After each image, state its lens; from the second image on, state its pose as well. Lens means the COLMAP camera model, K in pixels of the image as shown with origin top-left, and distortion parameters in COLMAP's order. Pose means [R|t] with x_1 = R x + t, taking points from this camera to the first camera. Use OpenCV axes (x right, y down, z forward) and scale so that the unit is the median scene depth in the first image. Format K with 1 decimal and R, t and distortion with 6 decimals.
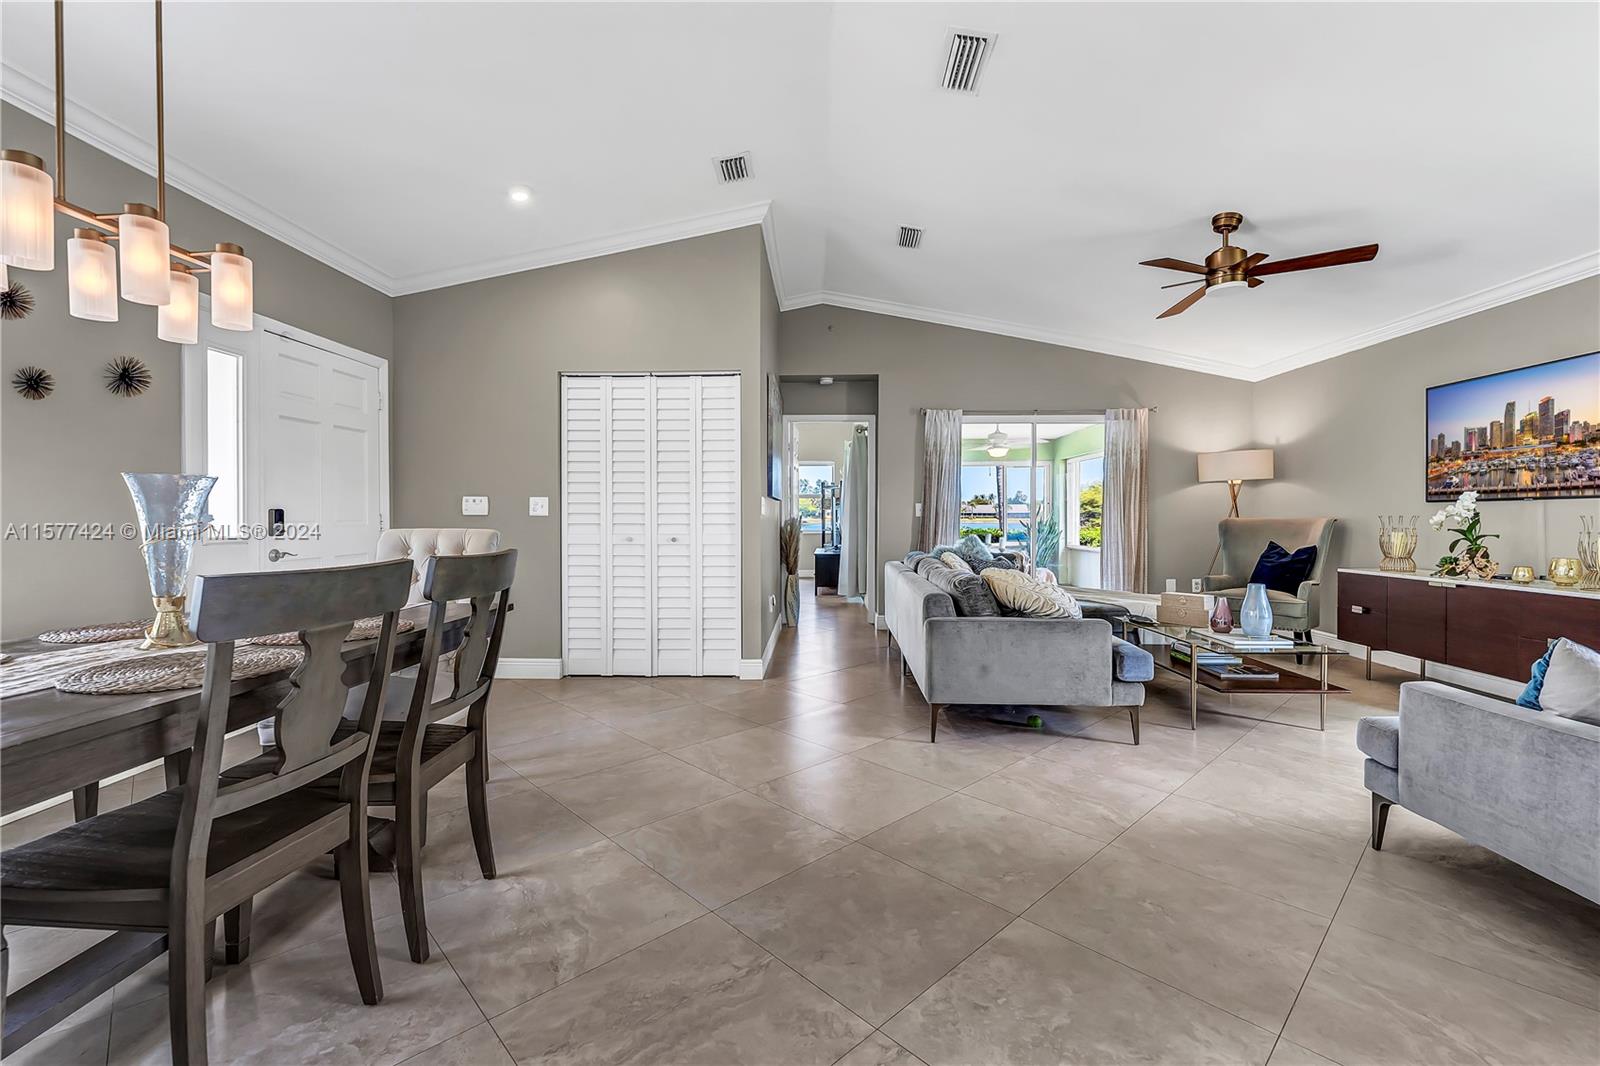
lens RADIAL K [[673.6, 0, 802.2], [0, 673.6, 534.6], [0, 0, 1]] dist [-0.000531, -0.000439]
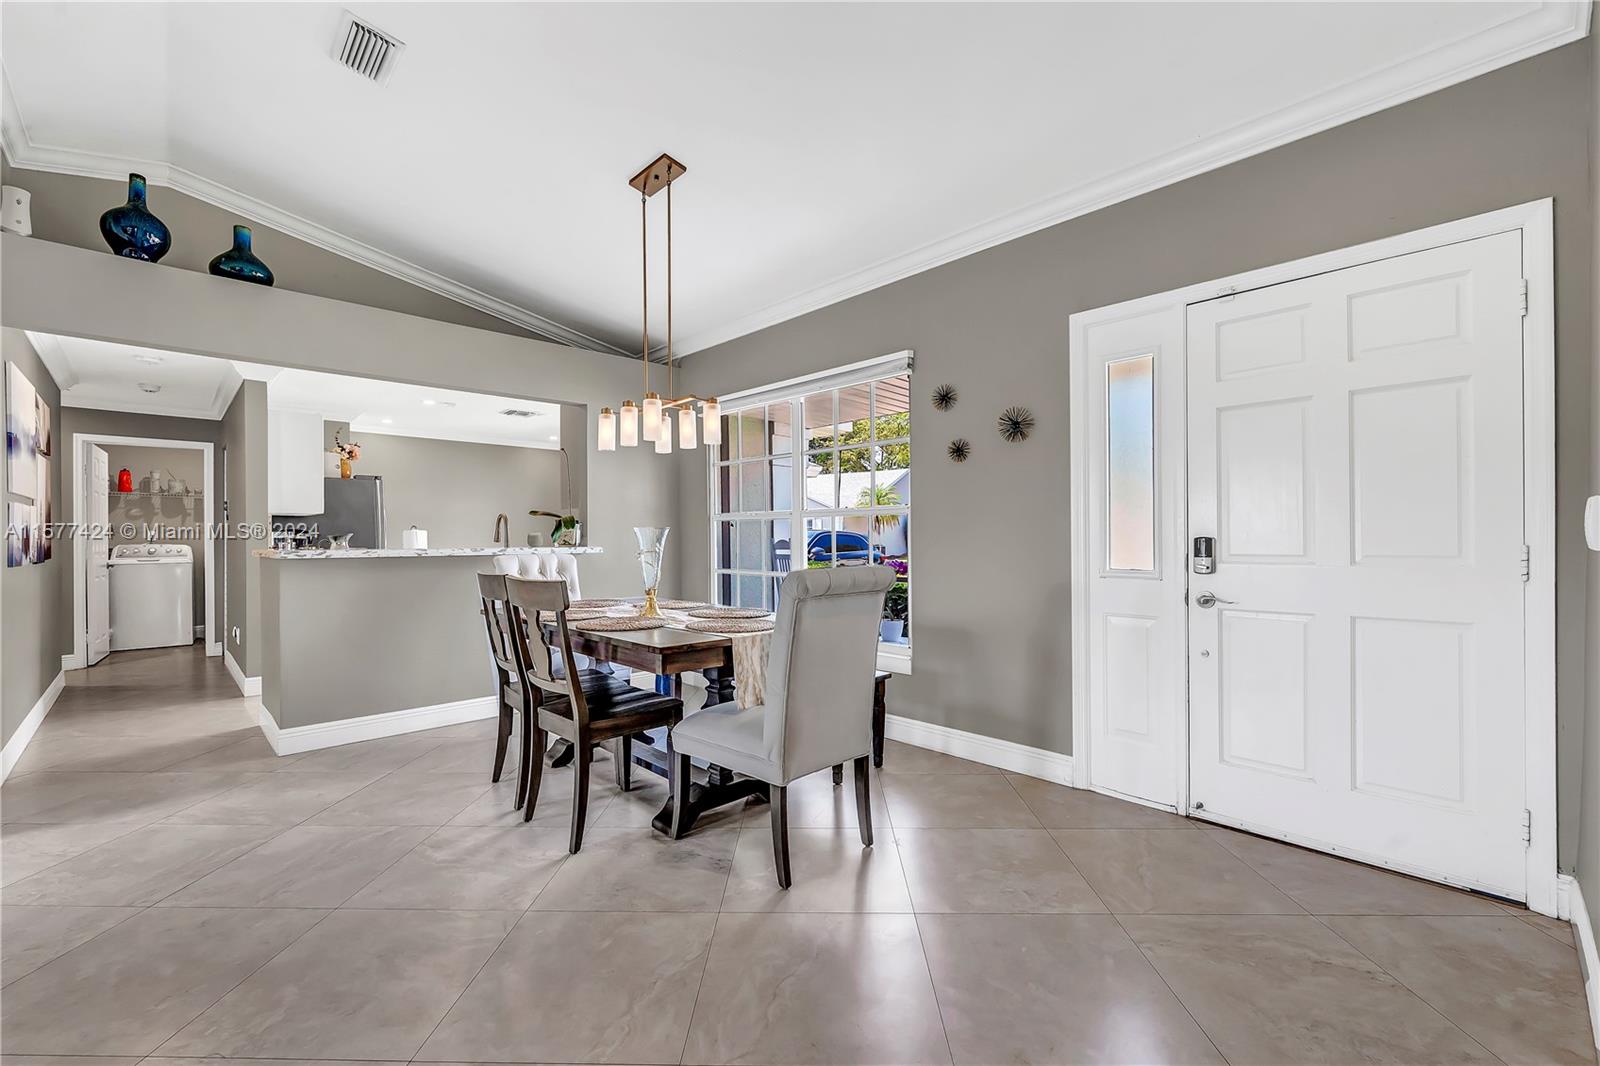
lens RADIAL K [[674.8, 0, 803.0], [0, 674.8, 539.5], [0, 0, 1]] dist [-0.001701, 0.000059]
pose [[-0.701926, 0.008838, -0.712195, 0.055719], [-0.005131, 0.999834, 0.017463, -0.038647], [0.712232, 0.015912, -0.701764, 1.137792]]
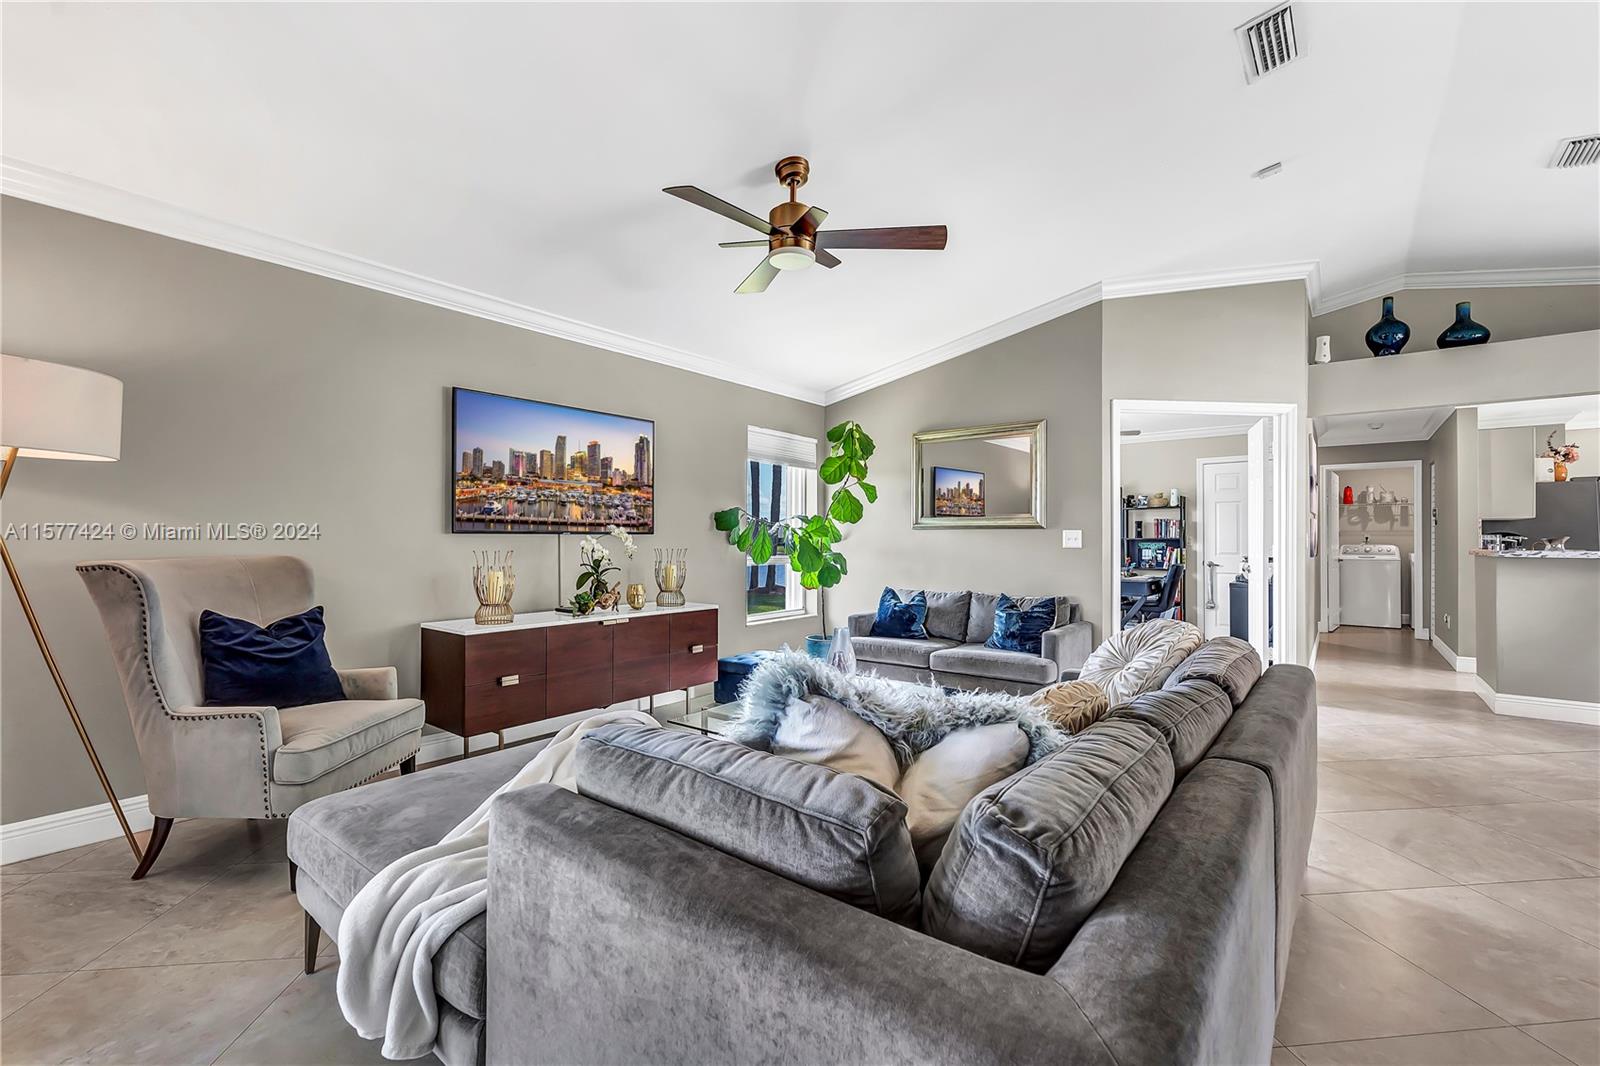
lens RADIAL K [[681.3, 0, 803.2], [0, 681.3, 534.4], [0, 0, 1]] dist [0.001390, -0.000152]
pose [[-0.802937, 0.006908, 0.596024, 0.158208], [0.011175, 0.999932, 0.003465, -0.048881], [-0.595959, 0.009442, -0.802959, 1.627677]]
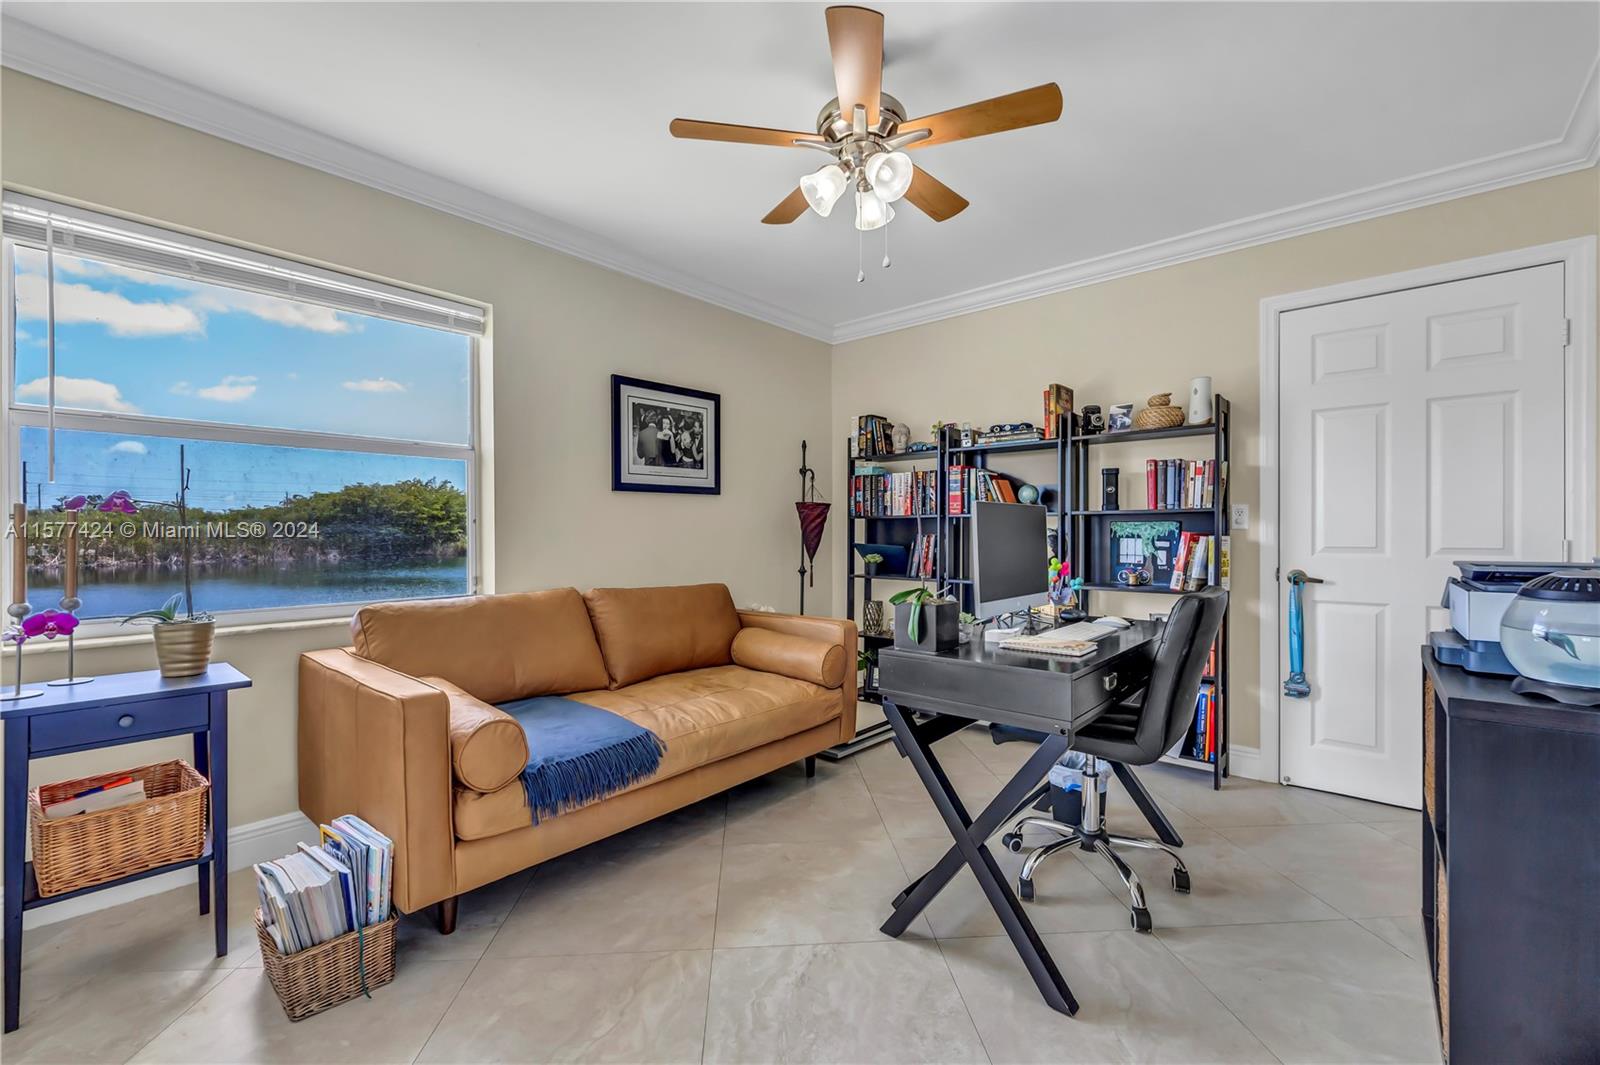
lens RADIAL K [[673.6, 0, 802.2], [0, 673.6, 534.1], [0, 0, 1]] dist [-0.000531, -0.000439]
pose [[-0.774995, 0.001465, 0.631965, 0.343598], [0.014973, 0.999759, 0.016045, -0.009153], [-0.631790, 0.021897, -0.774831, 0.241156]]
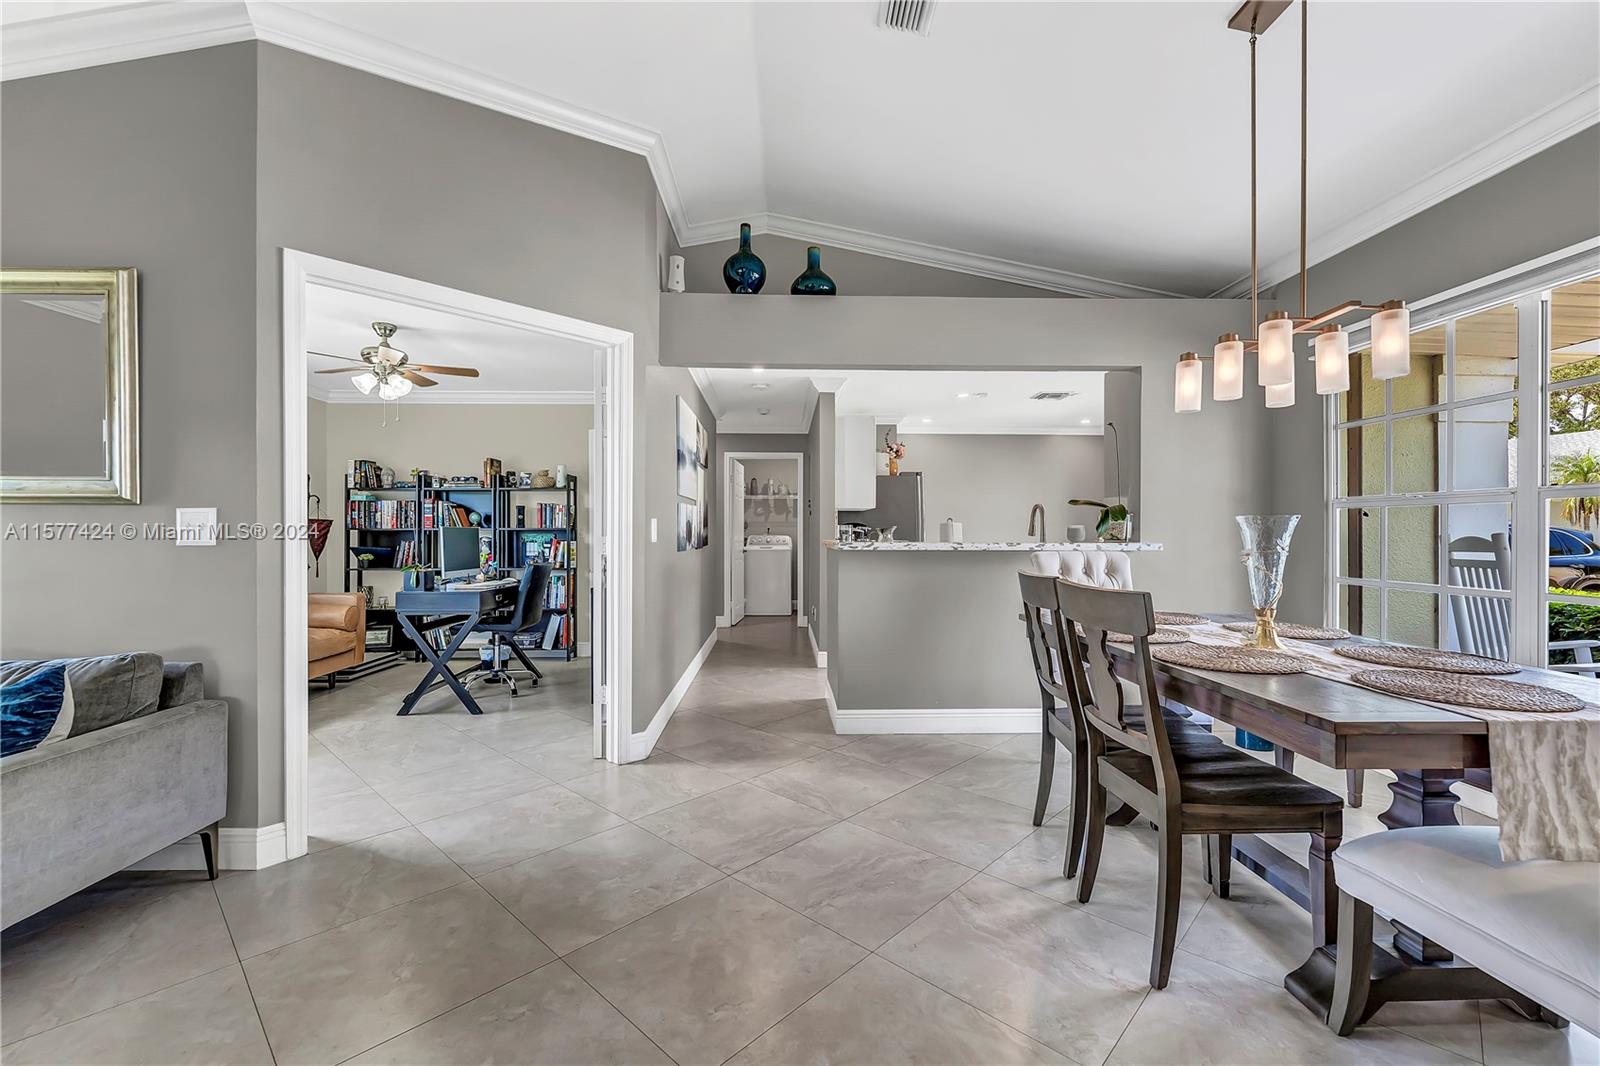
lens RADIAL K [[673.6, 0, 802.2], [0, 673.6, 534.6], [0, 0, 1]] dist [-0.000531, -0.000439]
pose [[-0.998291, 0.002393, -0.058395, 0.011705], [0.001206, 0.999792, 0.020364, -0.034657], [0.058432, 0.020259, -0.998086, 0.958072]]
